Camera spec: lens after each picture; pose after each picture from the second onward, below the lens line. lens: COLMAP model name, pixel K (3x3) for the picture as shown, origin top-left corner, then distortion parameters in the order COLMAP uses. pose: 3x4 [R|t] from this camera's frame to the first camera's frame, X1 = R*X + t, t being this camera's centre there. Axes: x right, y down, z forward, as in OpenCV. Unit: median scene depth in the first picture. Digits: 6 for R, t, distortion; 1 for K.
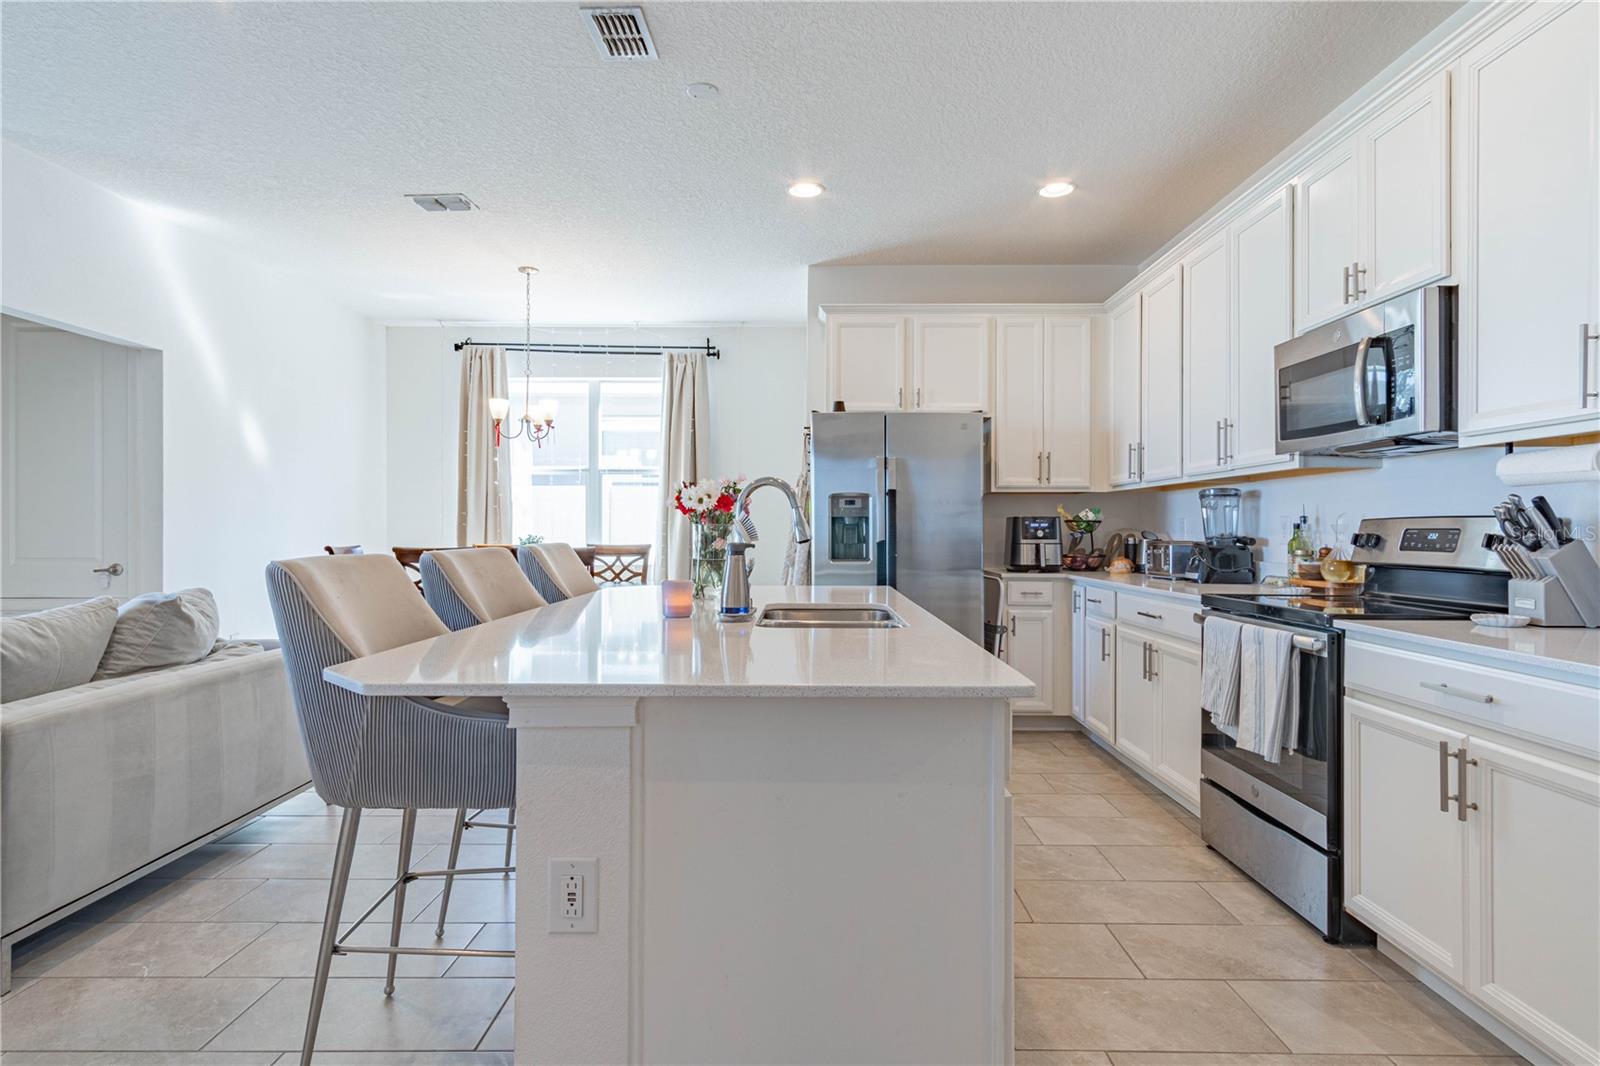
lens RADIAL K [[849.5, 0, 805.8], [0, 849.5, 531.9], [0, 0, 1]] dist [0.004596, 0.000599]
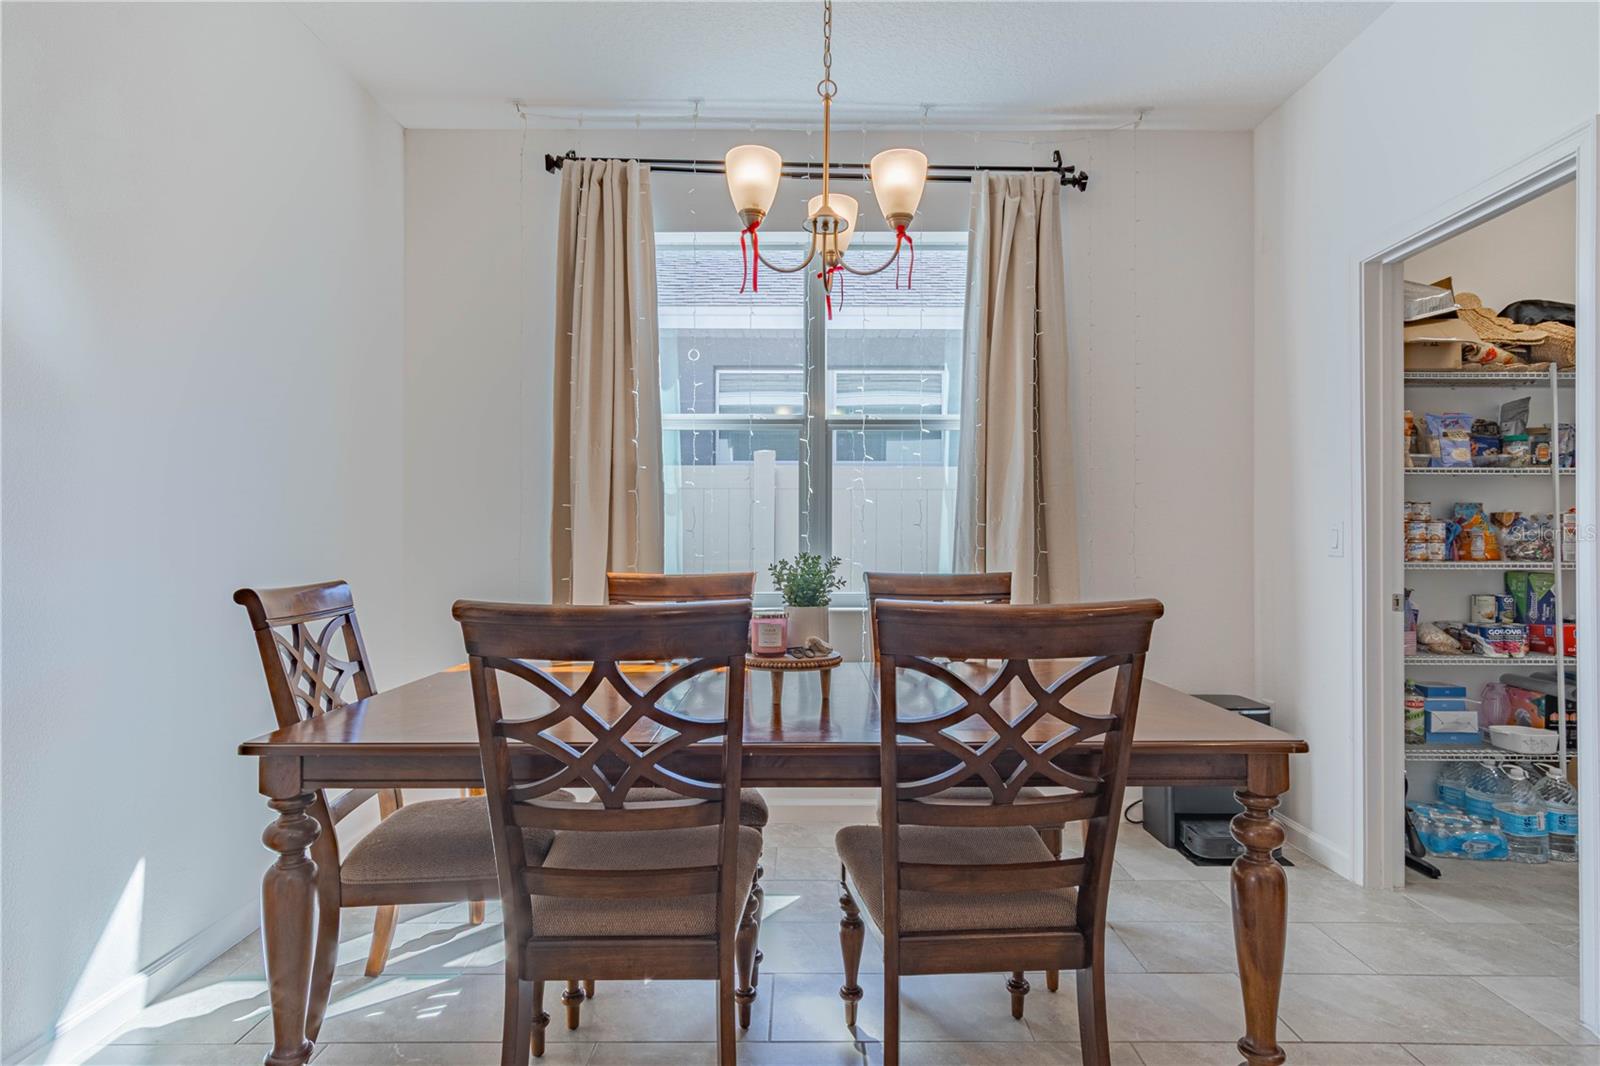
lens RADIAL K [[849.5, 0, 800.2], [0, 849.5, 531.2], [0, 0, 1]] dist [0.004596, 0.000599]
pose [[0.999991, -0.003180, -0.002725, -0.358443], [0.003125, 0.999795, -0.020021, 0.001305], [0.002788, 0.020012, 0.999796, 0.699234]]
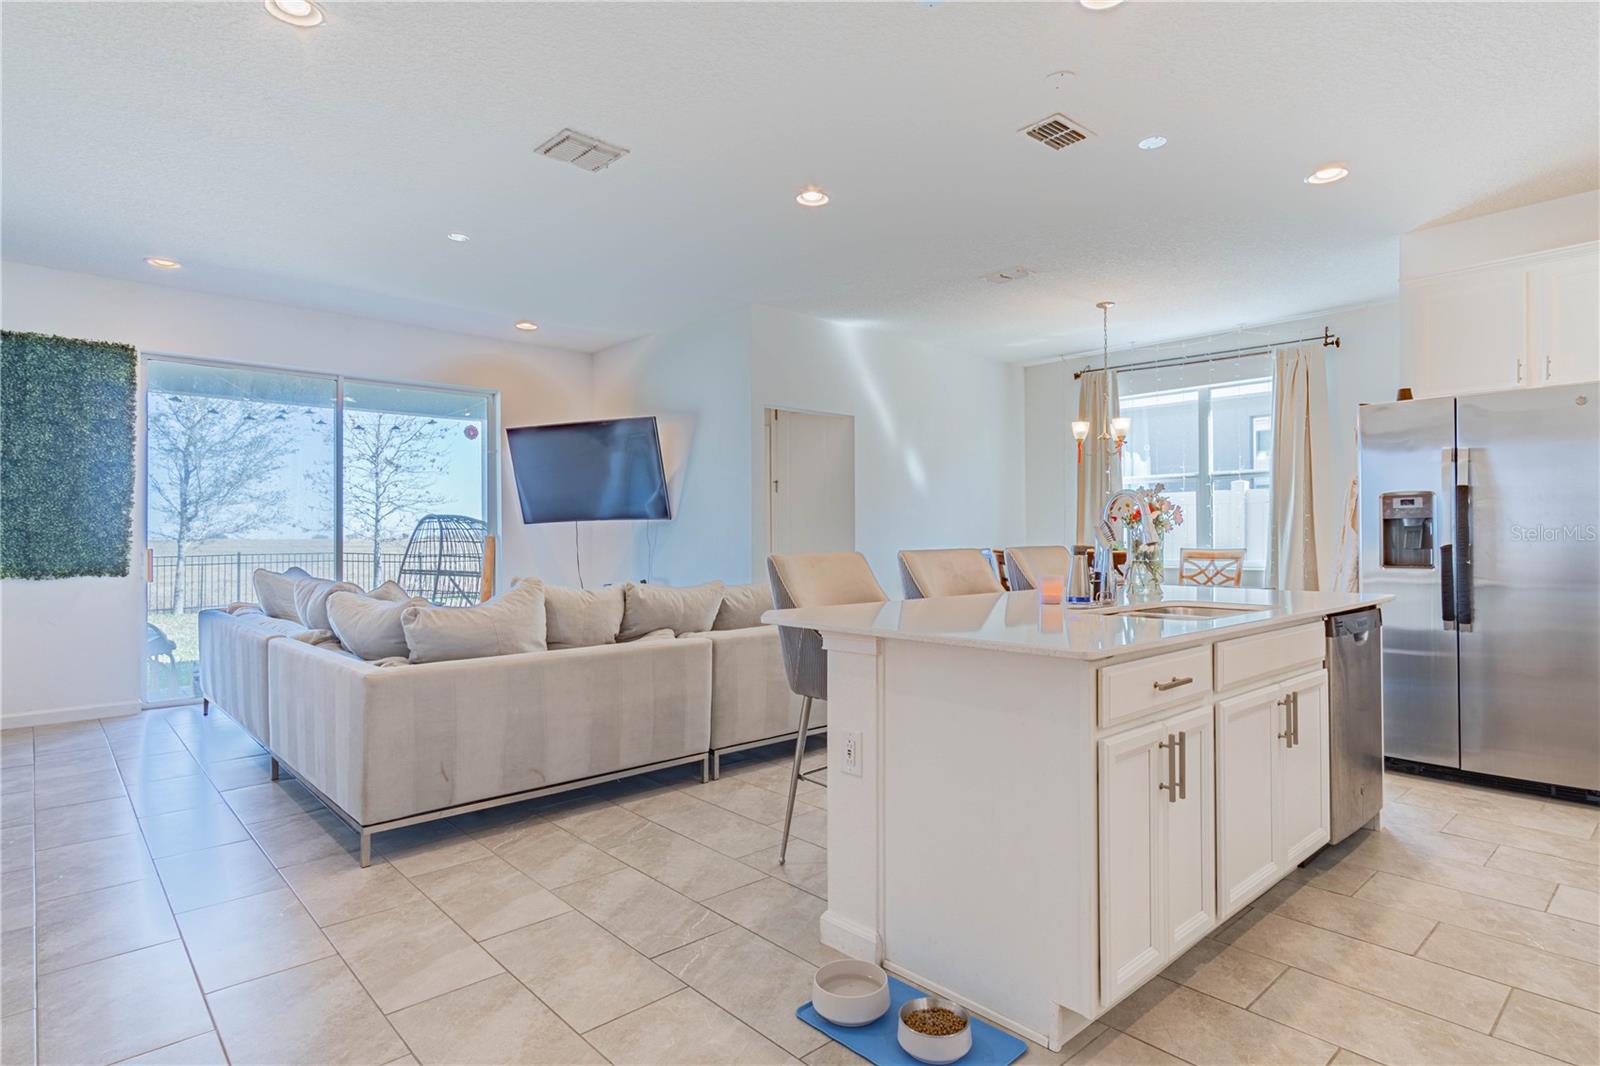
lens RADIAL K [[849.5, 0, 809.1], [0, 849.5, 531.3], [0, 0, 1]] dist [0.004596, 0.000599]
pose [[0.680169, -0.008807, -0.733002, 0.244487], [0.003986, 0.999957, -0.008316, 0.000594], [0.733044, 0.002734, 0.680175, -0.056922]]
